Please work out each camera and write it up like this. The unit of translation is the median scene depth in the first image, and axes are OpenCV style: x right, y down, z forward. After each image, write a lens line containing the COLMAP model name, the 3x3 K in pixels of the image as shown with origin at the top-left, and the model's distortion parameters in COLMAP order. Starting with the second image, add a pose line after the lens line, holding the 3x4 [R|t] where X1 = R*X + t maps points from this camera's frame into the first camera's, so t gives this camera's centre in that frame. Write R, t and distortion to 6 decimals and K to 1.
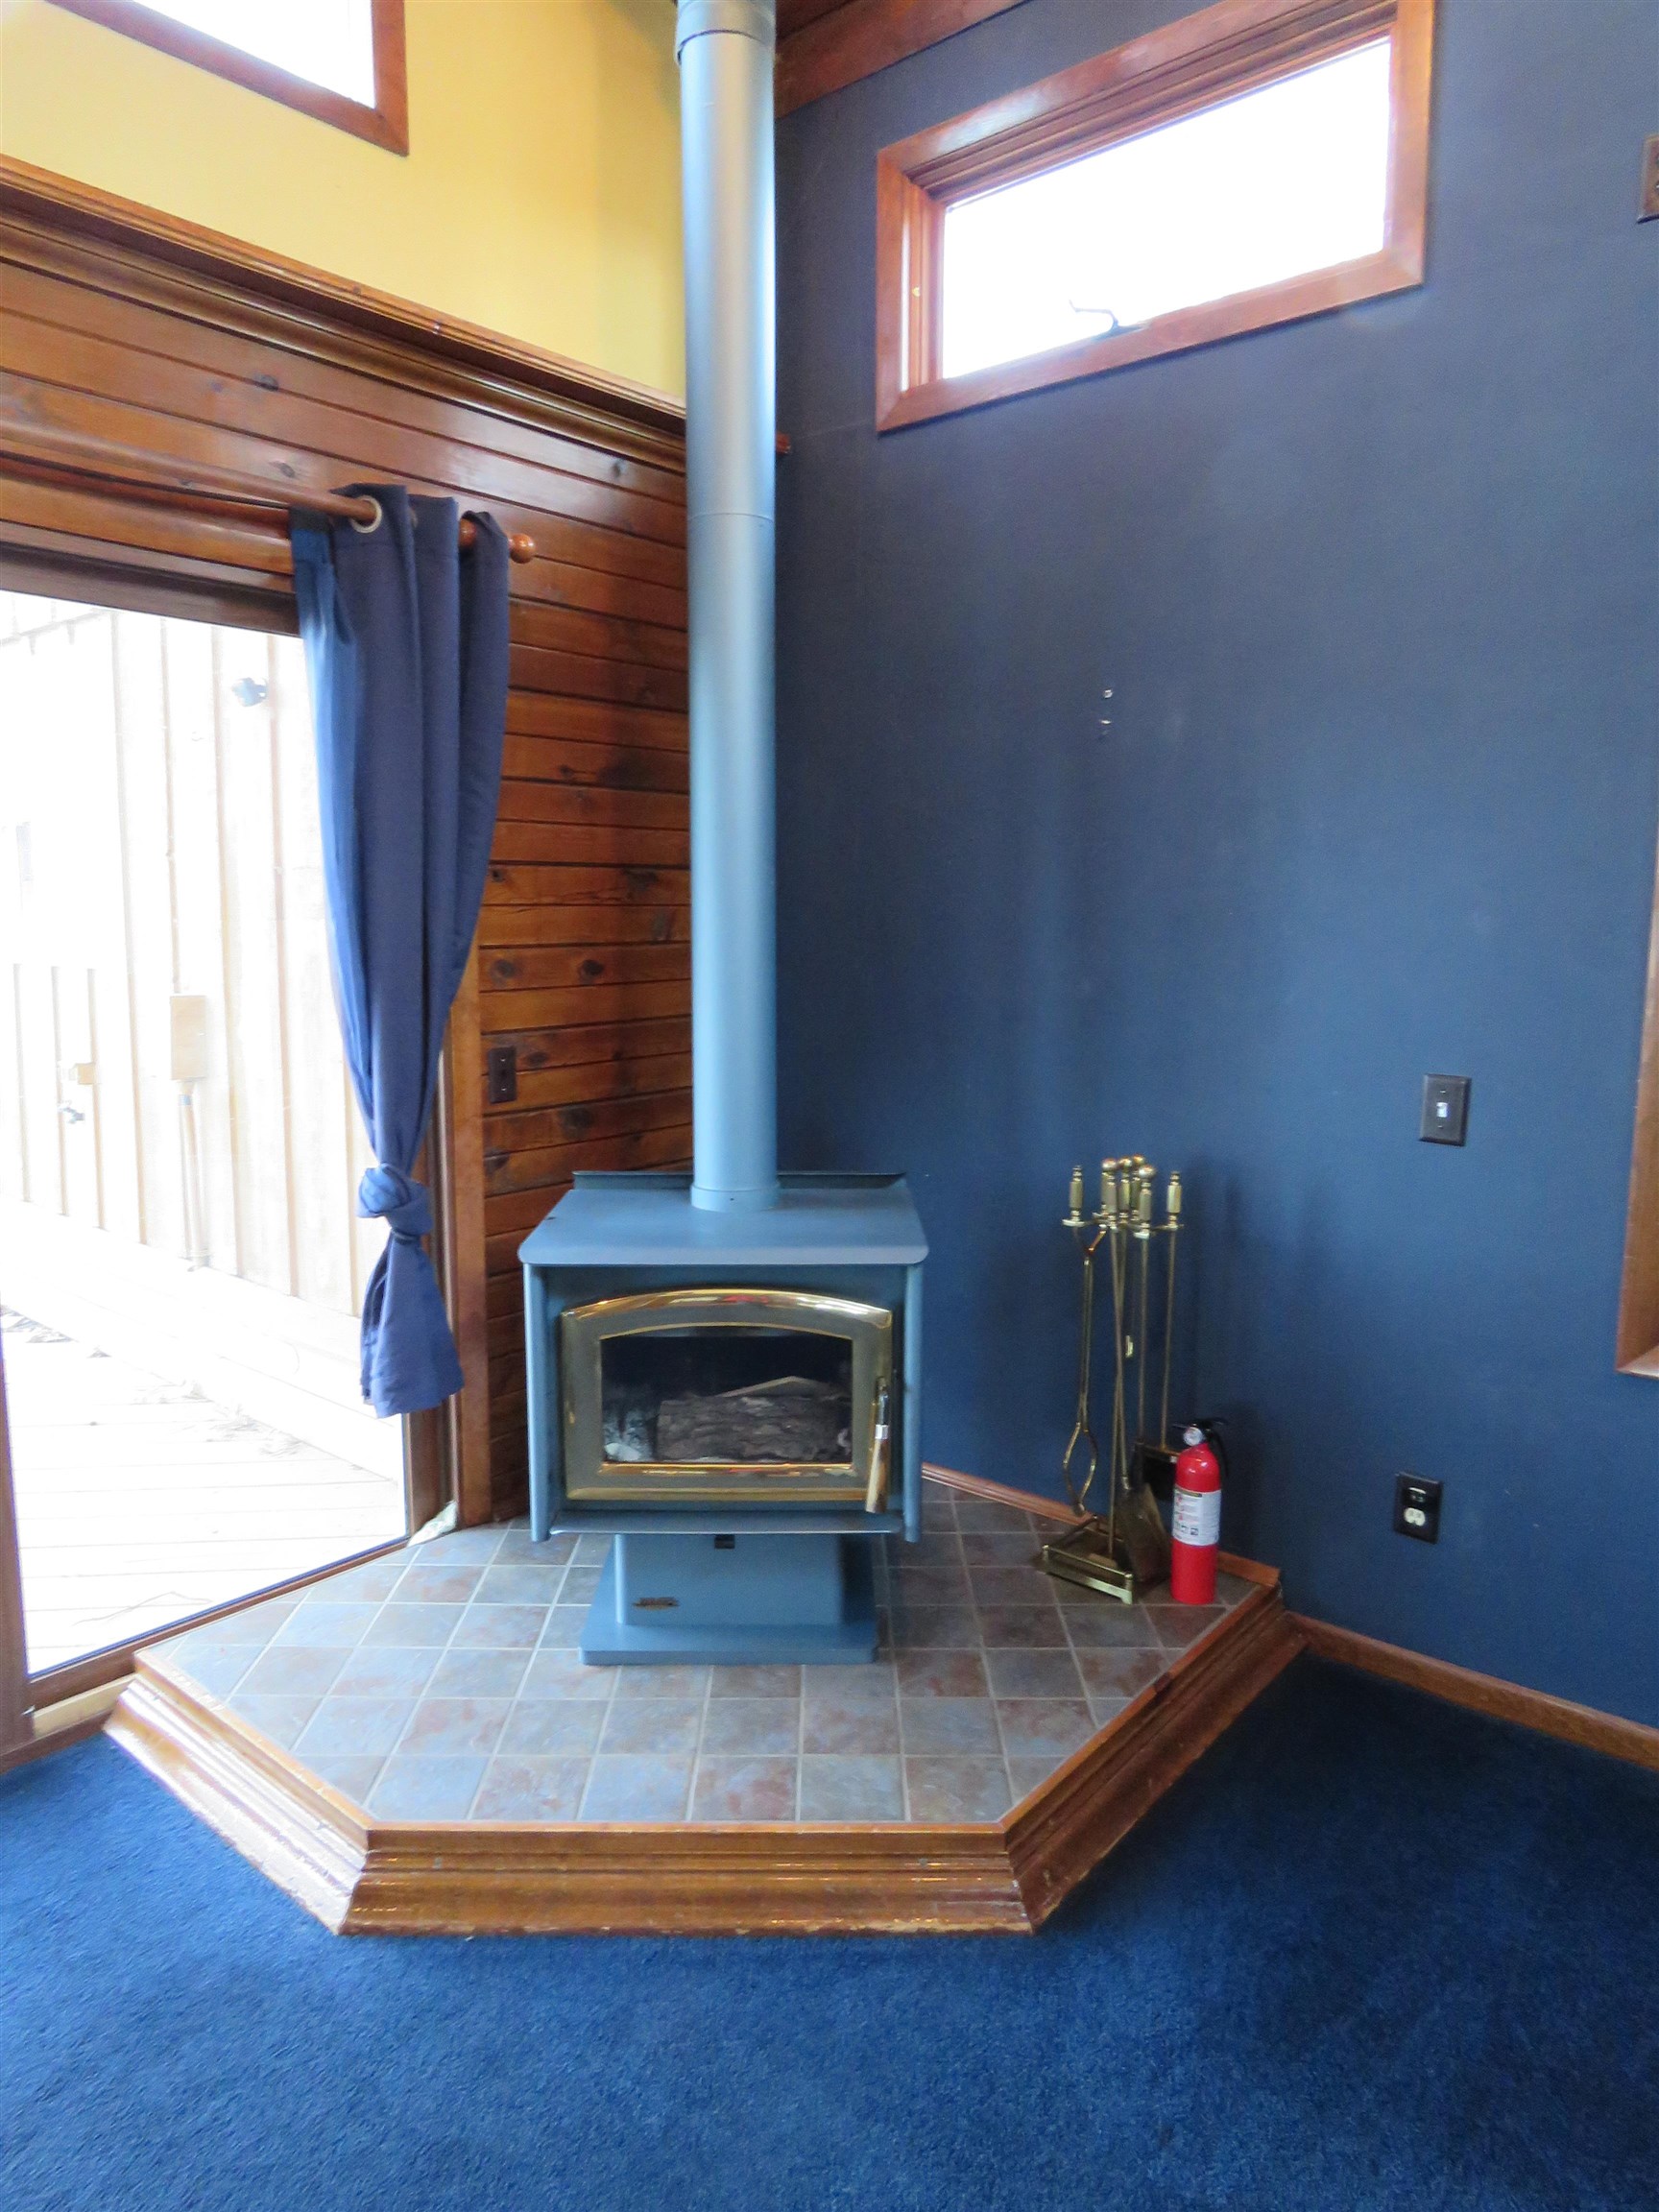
lens RADIAL K [[1413.7, 0, 829.5], [0, 1413.7, 1106.0], [0, 0, 1]] dist [0.000136, -0.027705]
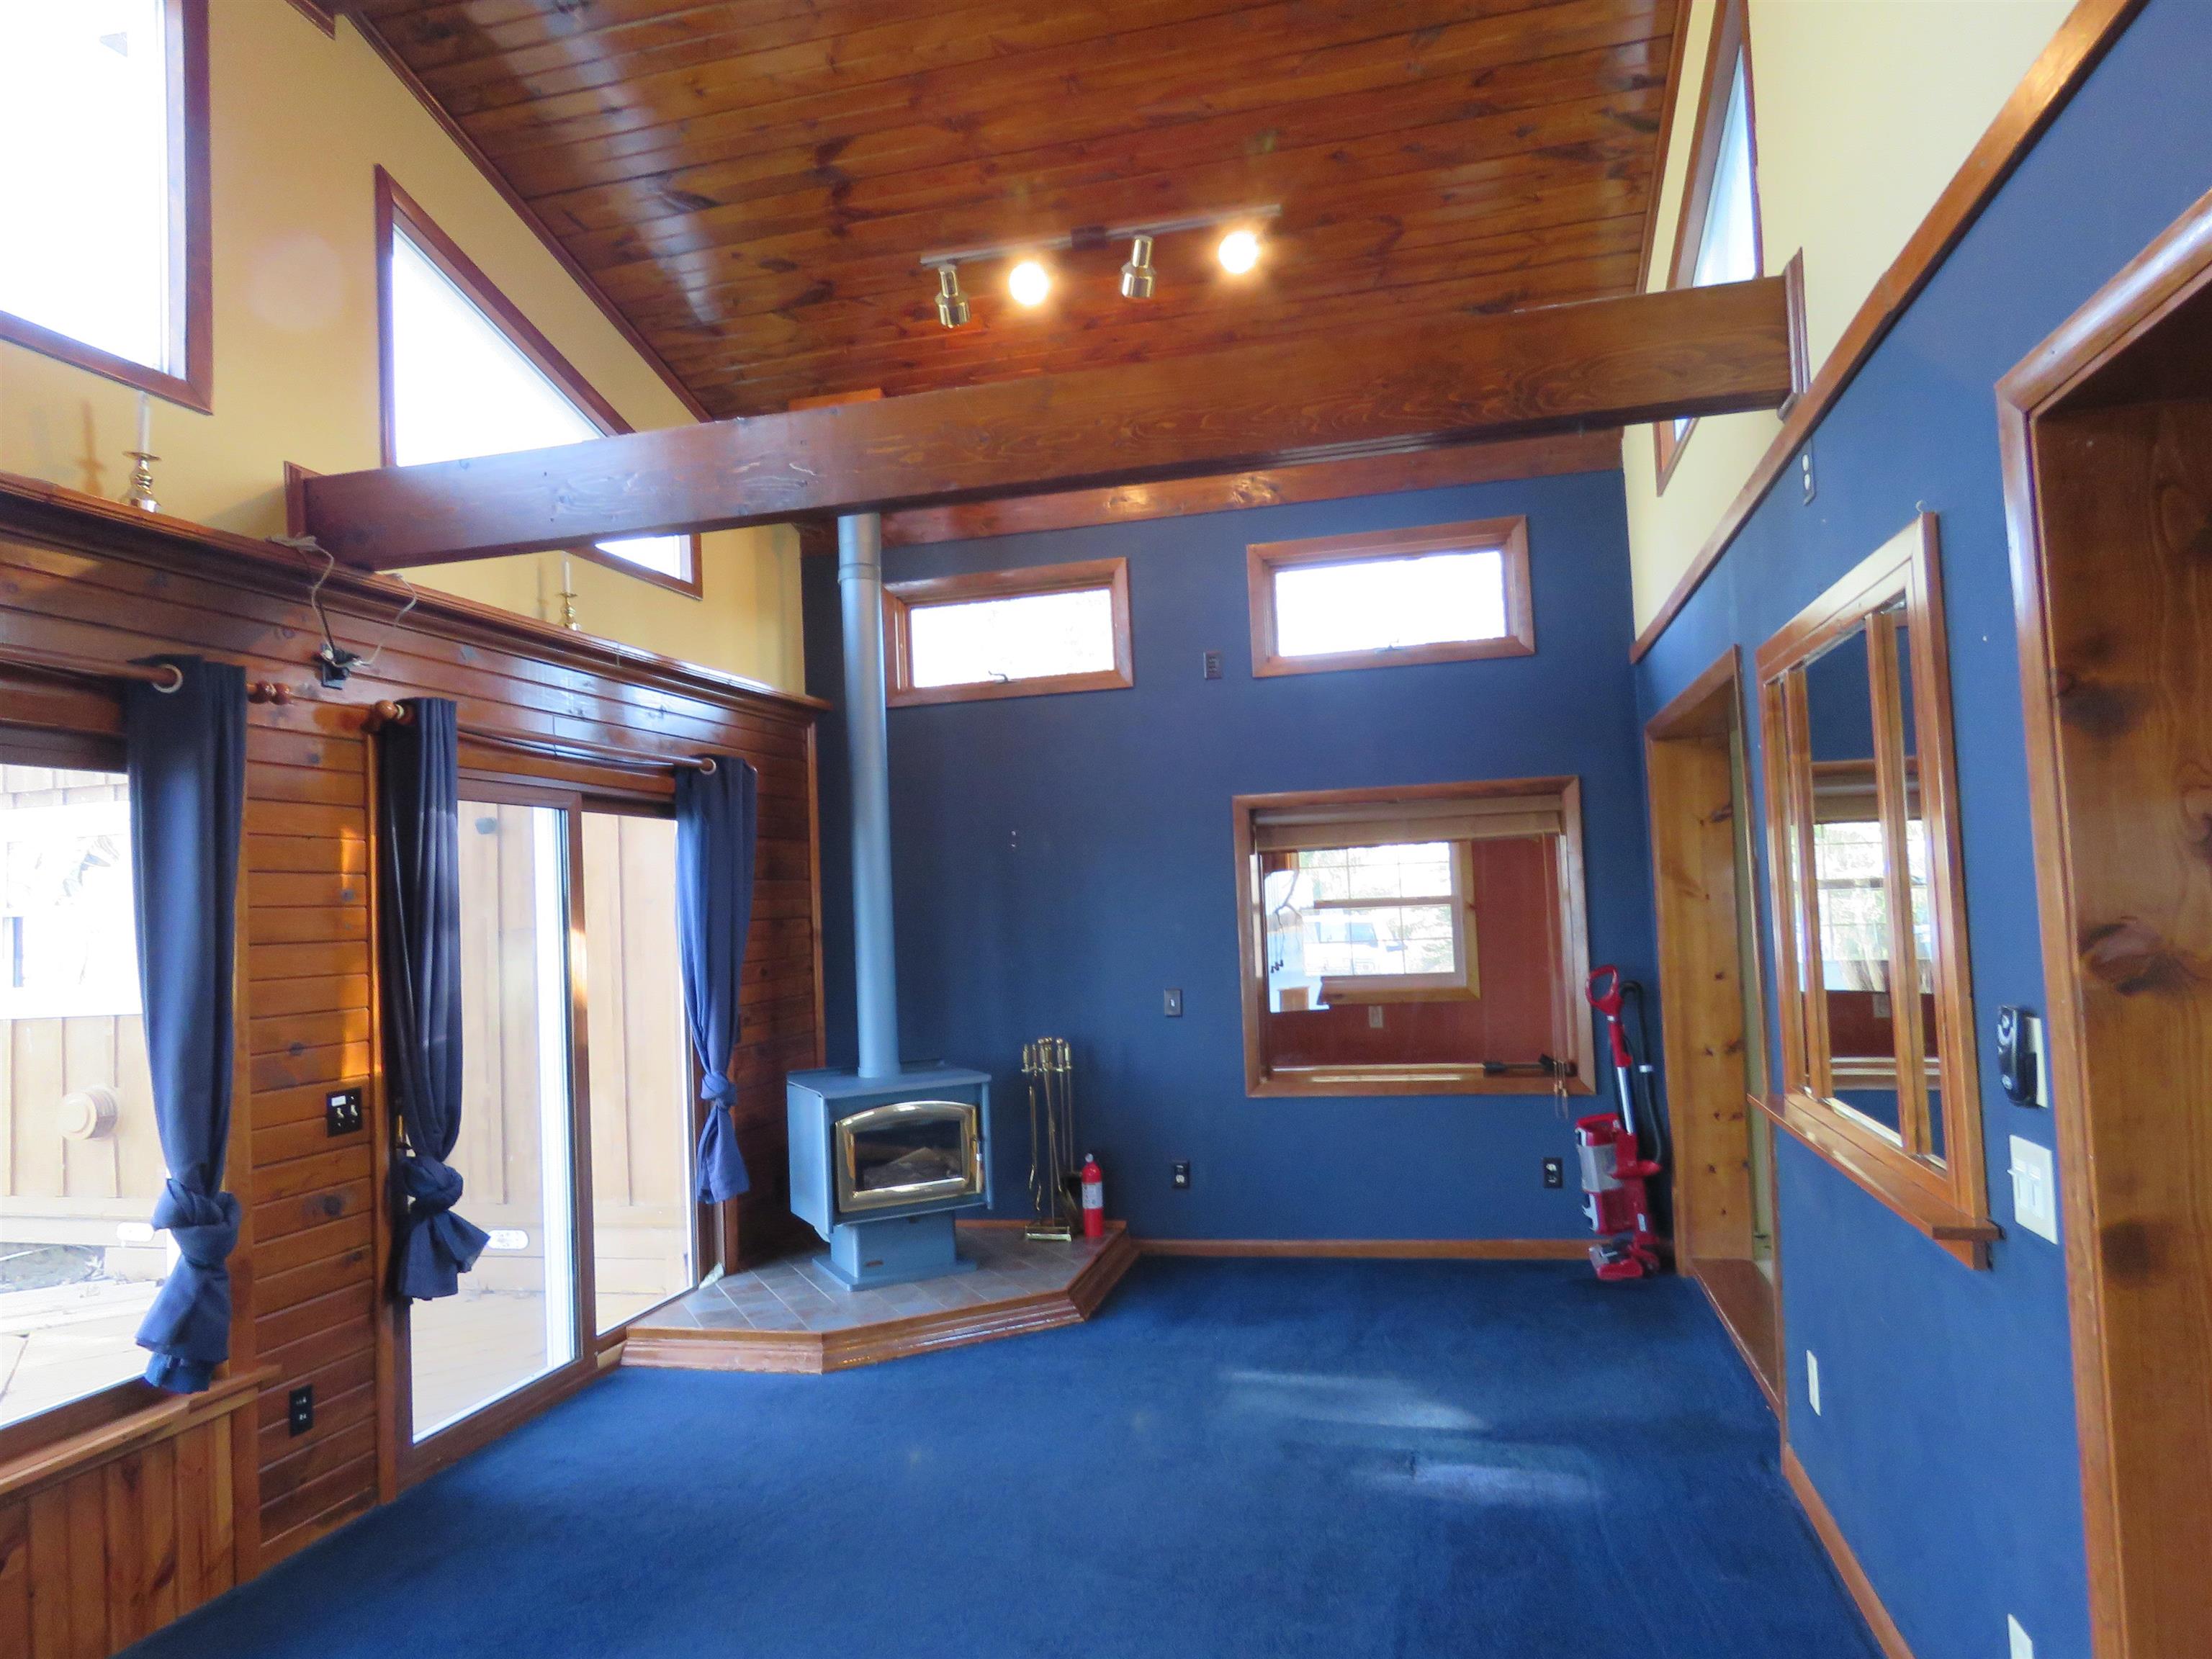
lens RADIAL K [[1413.7, 0, 1106.0], [0, 1413.7, 829.5], [0, 0, 1]] dist [0.000136, -0.027705]
pose [[0.896547, -0.023922, 0.442303, -0.732898], [0.111450, 0.978599, -0.172980, 0.119301], [-0.428699, 0.204379, 0.880026, -1.150062]]
